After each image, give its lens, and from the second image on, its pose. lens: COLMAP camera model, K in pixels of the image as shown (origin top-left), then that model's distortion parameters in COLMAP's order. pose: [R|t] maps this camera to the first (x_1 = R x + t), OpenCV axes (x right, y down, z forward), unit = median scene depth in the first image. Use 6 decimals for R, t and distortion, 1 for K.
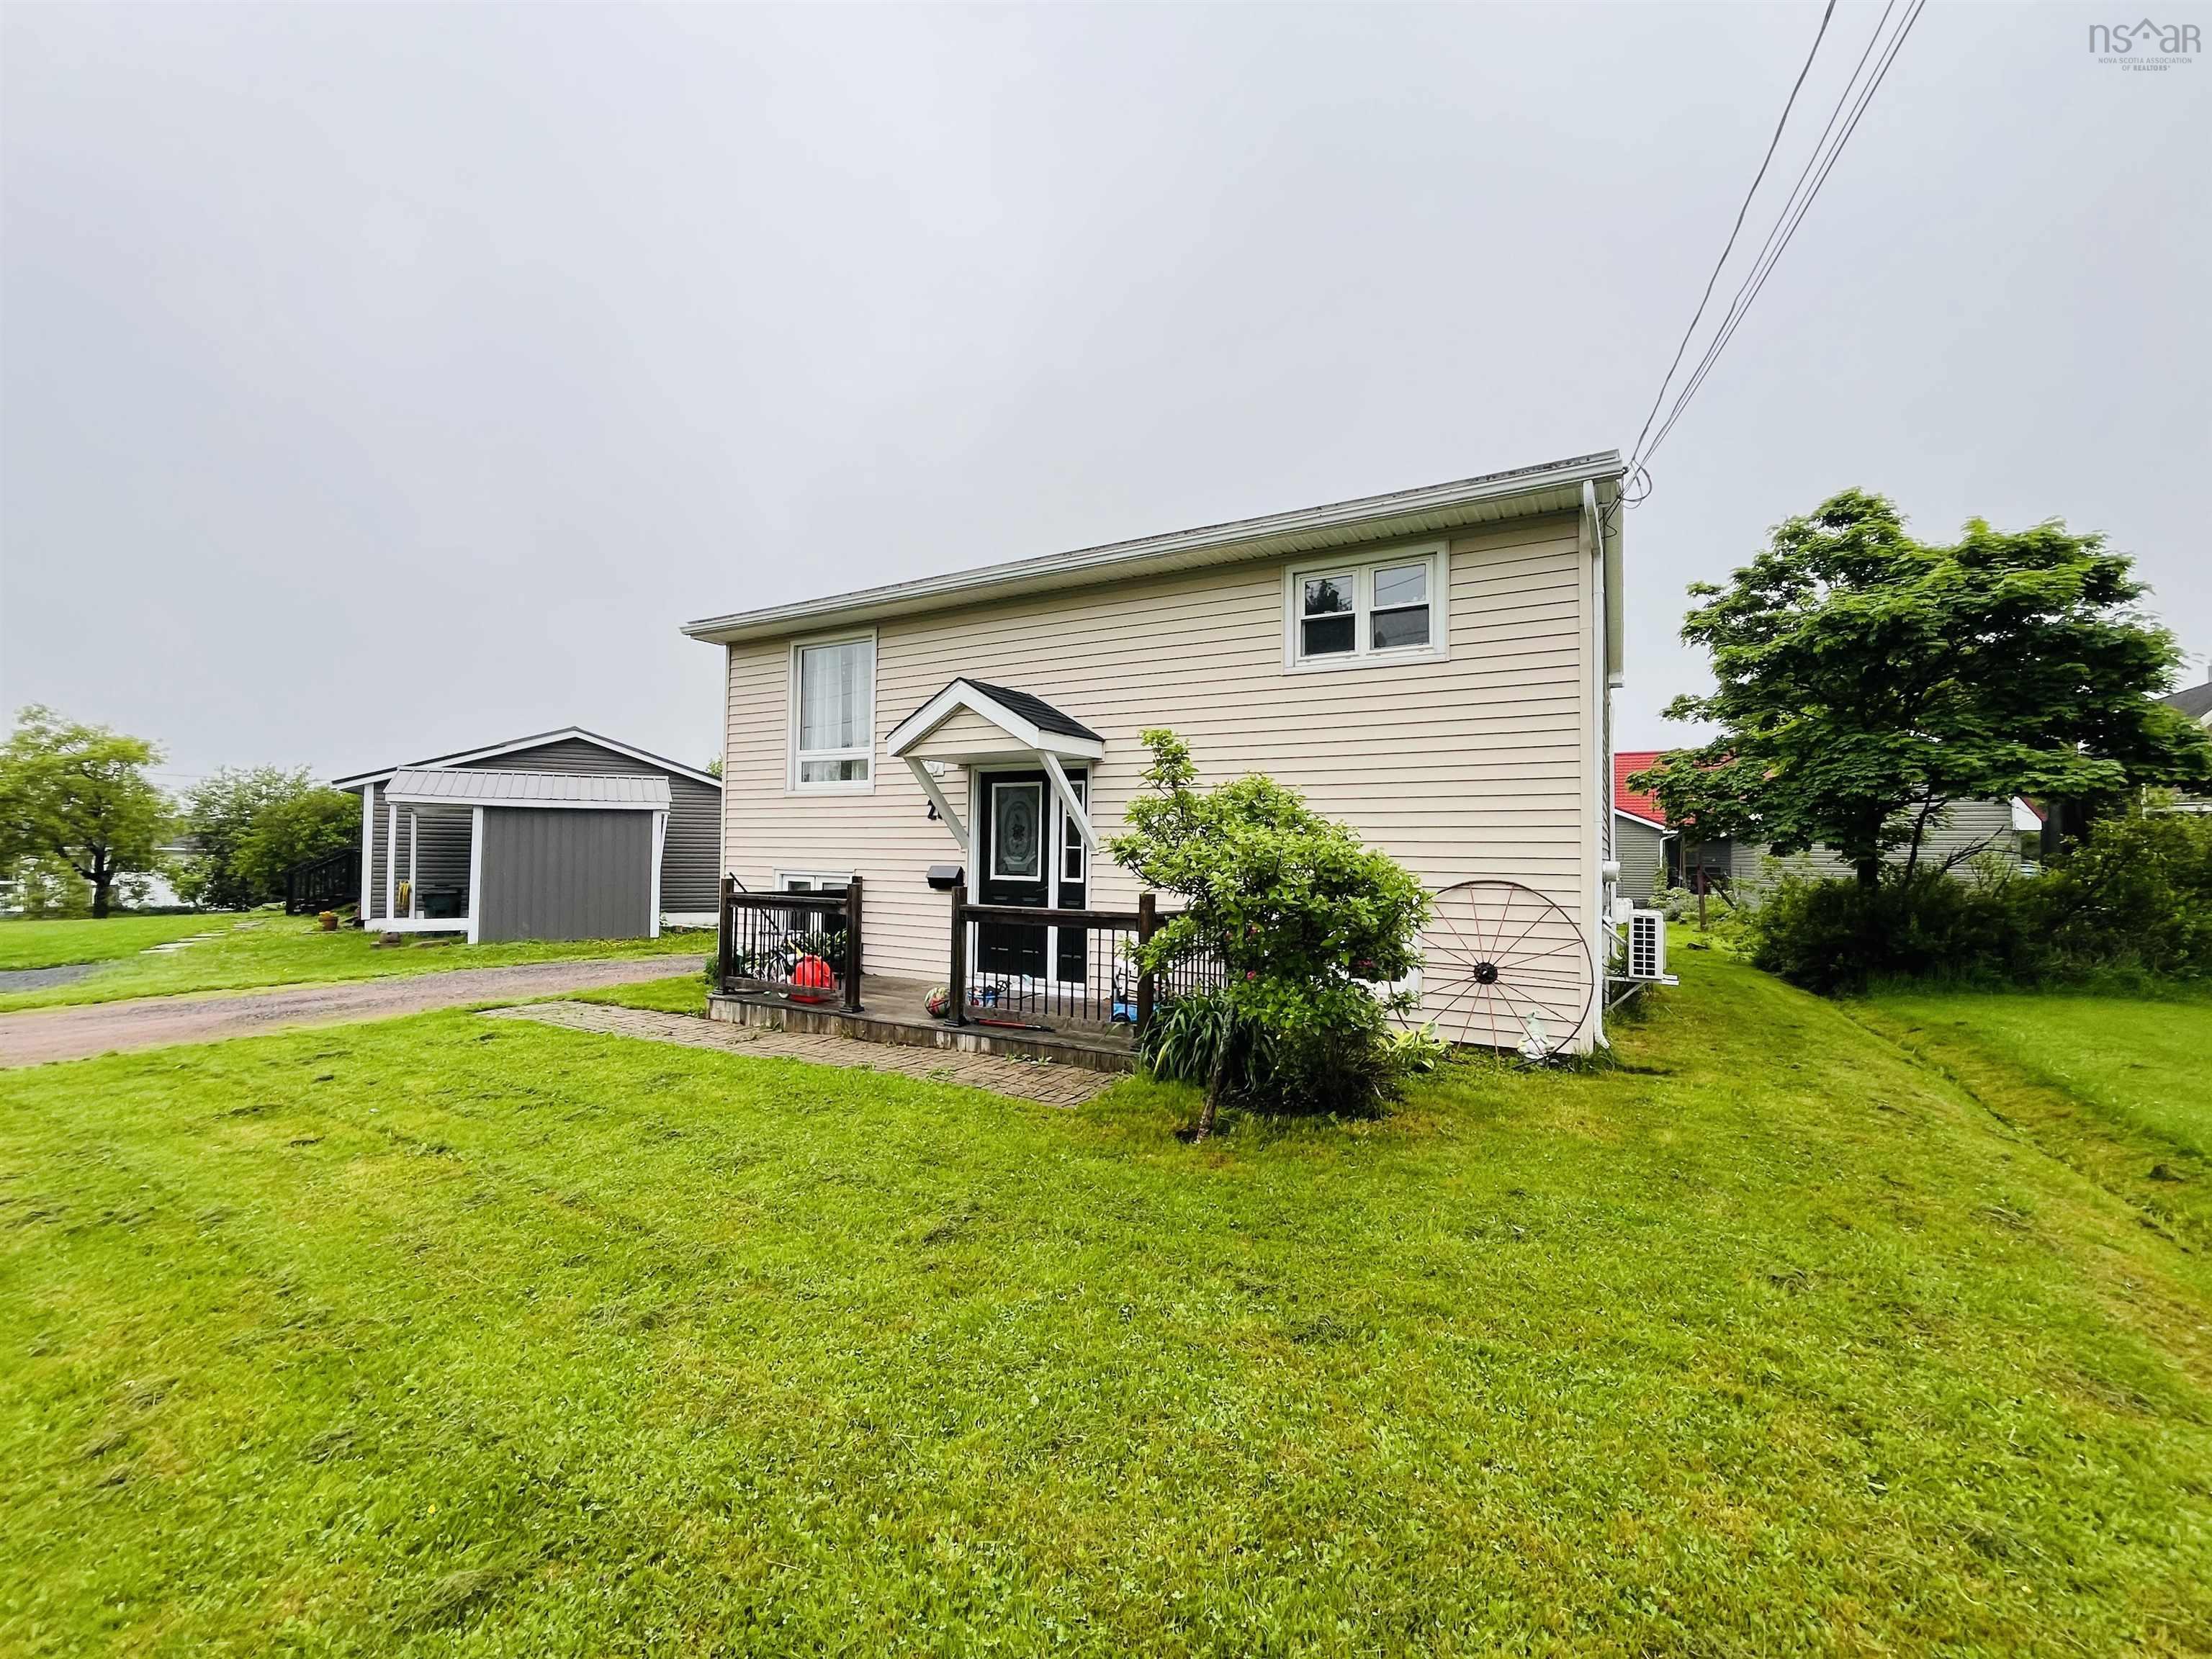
lens RADIAL K [[871.9, 0, 1110.4], [0, 871.9, 820.0], [0, 0, 1]] dist [-0.000576, -0.000002]
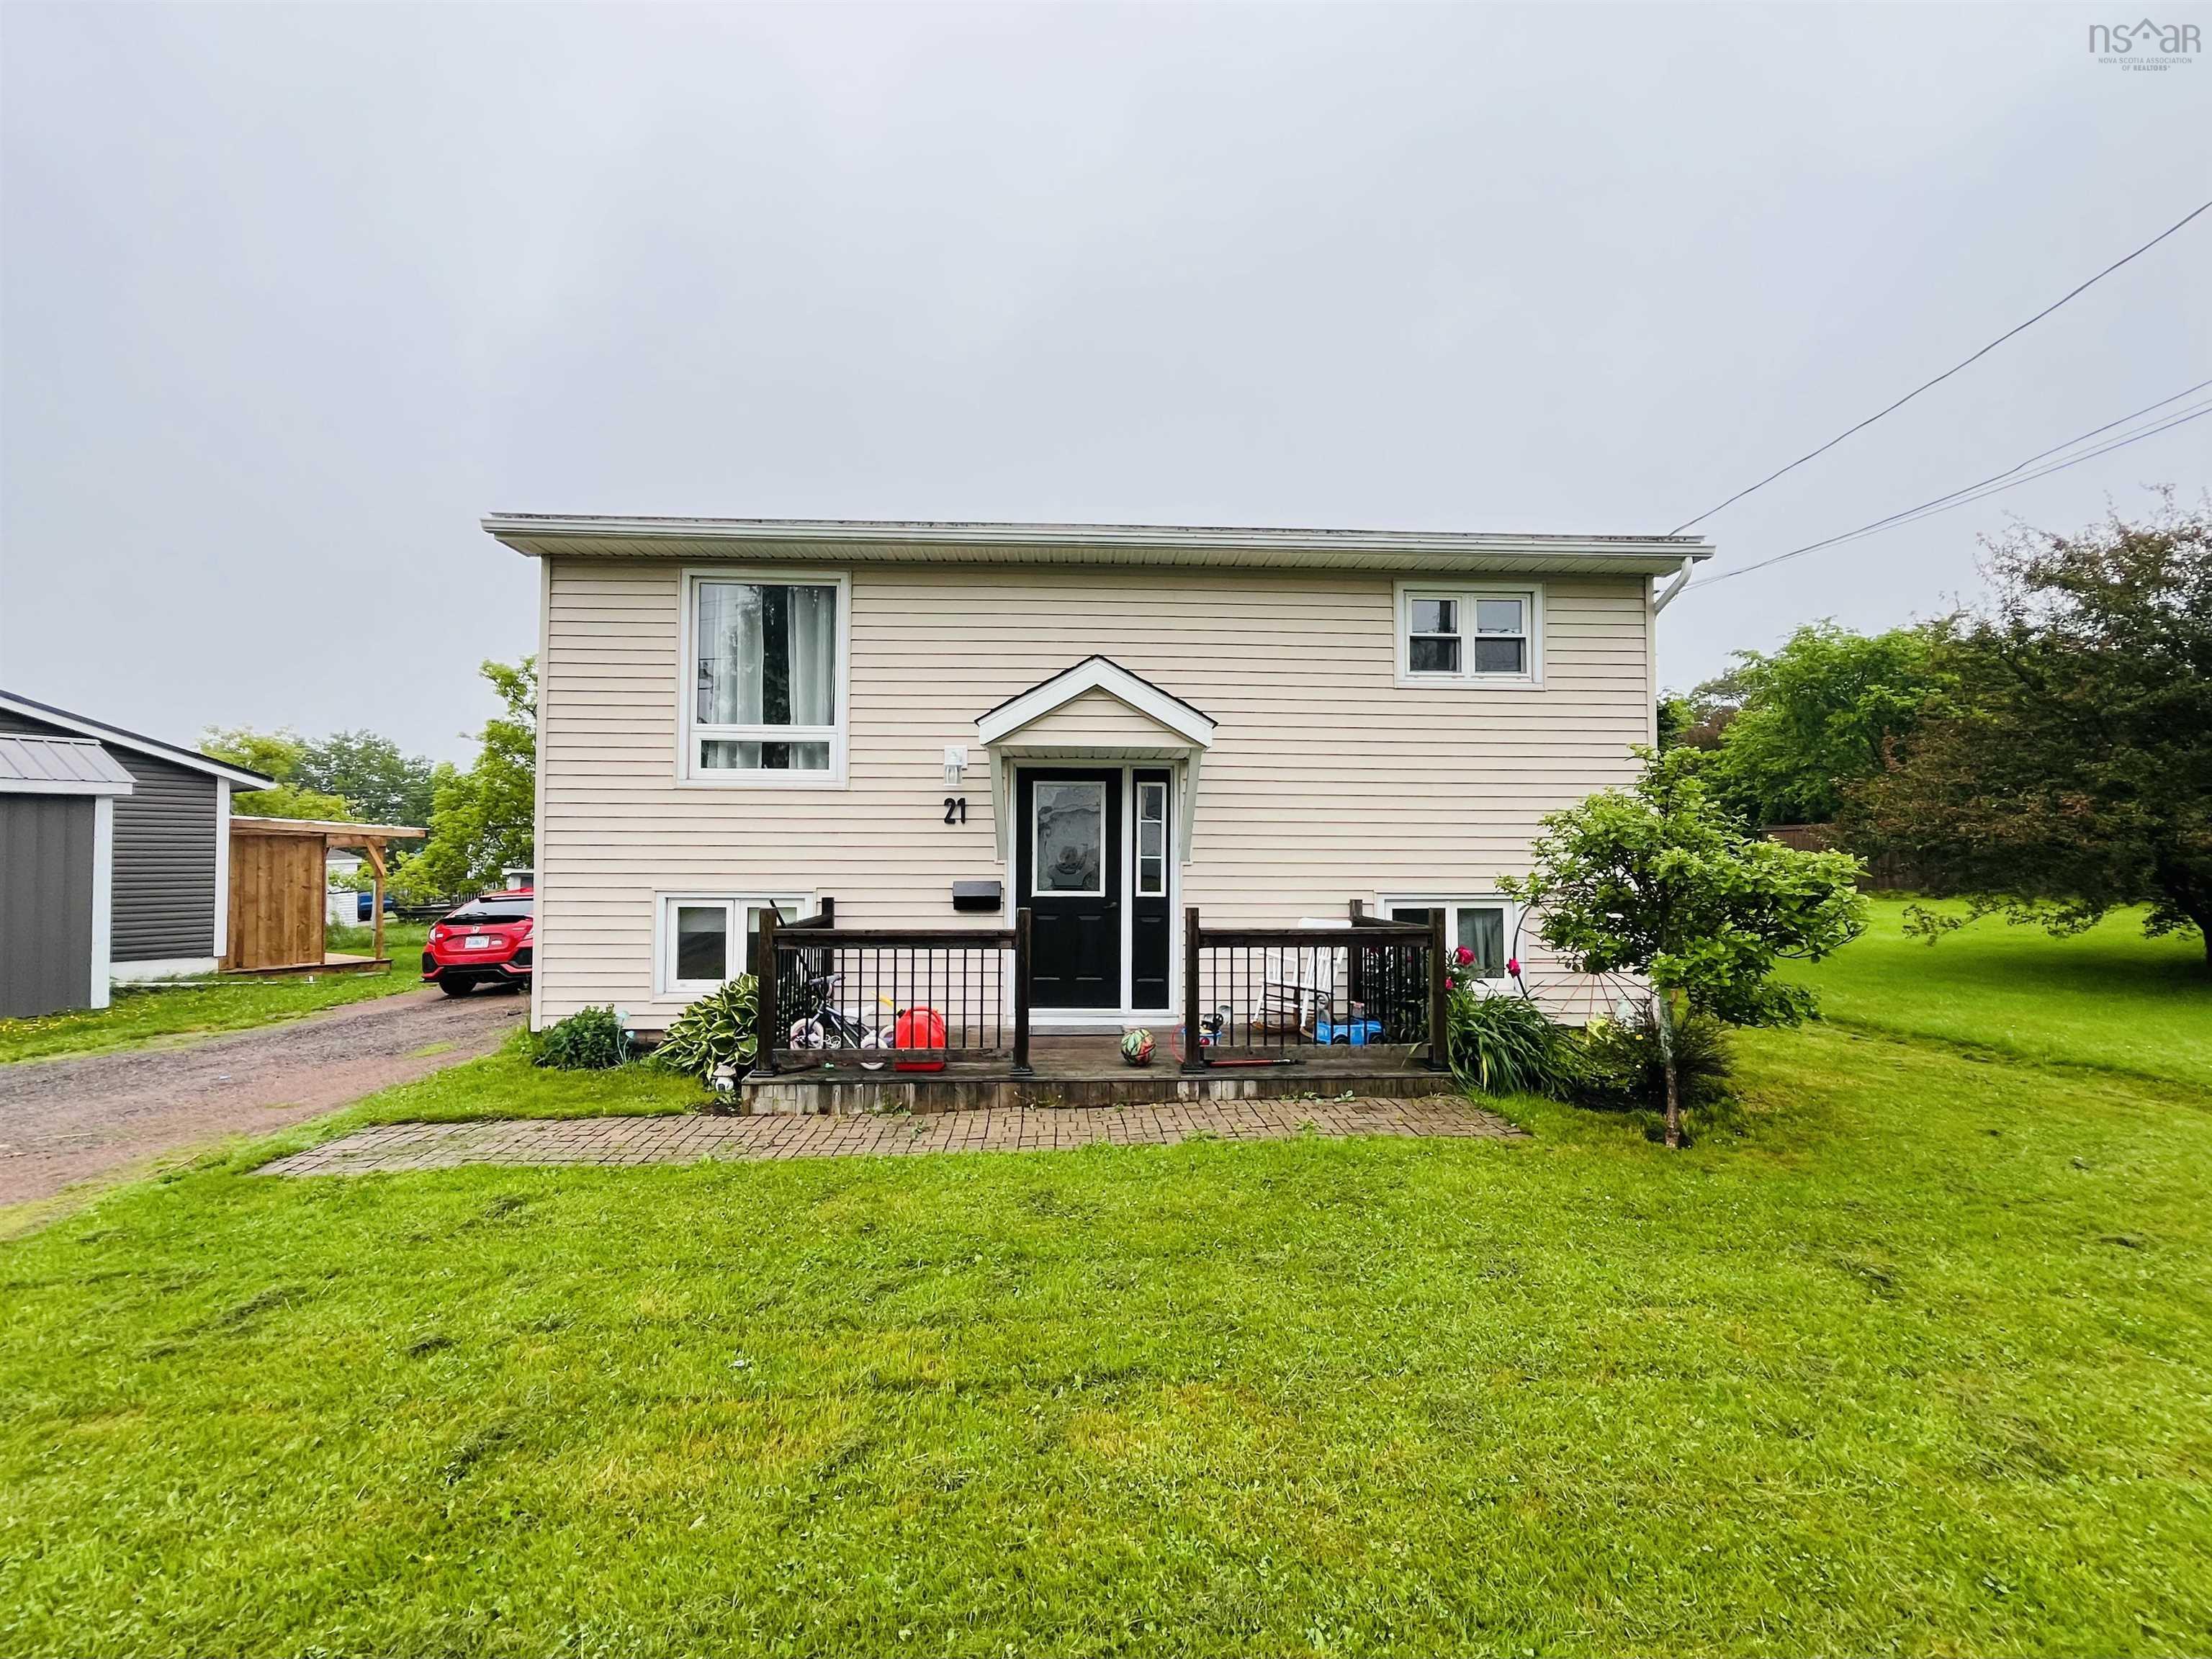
lens RADIAL K [[902.1, 0, 1100.4], [0, 902.1, 825.4], [0, 0, 1]] dist [-0.002489, -0.000002]
pose [[0.851775, 0.007979, 0.523847, -0.619367], [-0.011954, 0.999920, 0.004207, -0.004961], [-0.523771, -0.009846, 0.851802, 0.265195]]
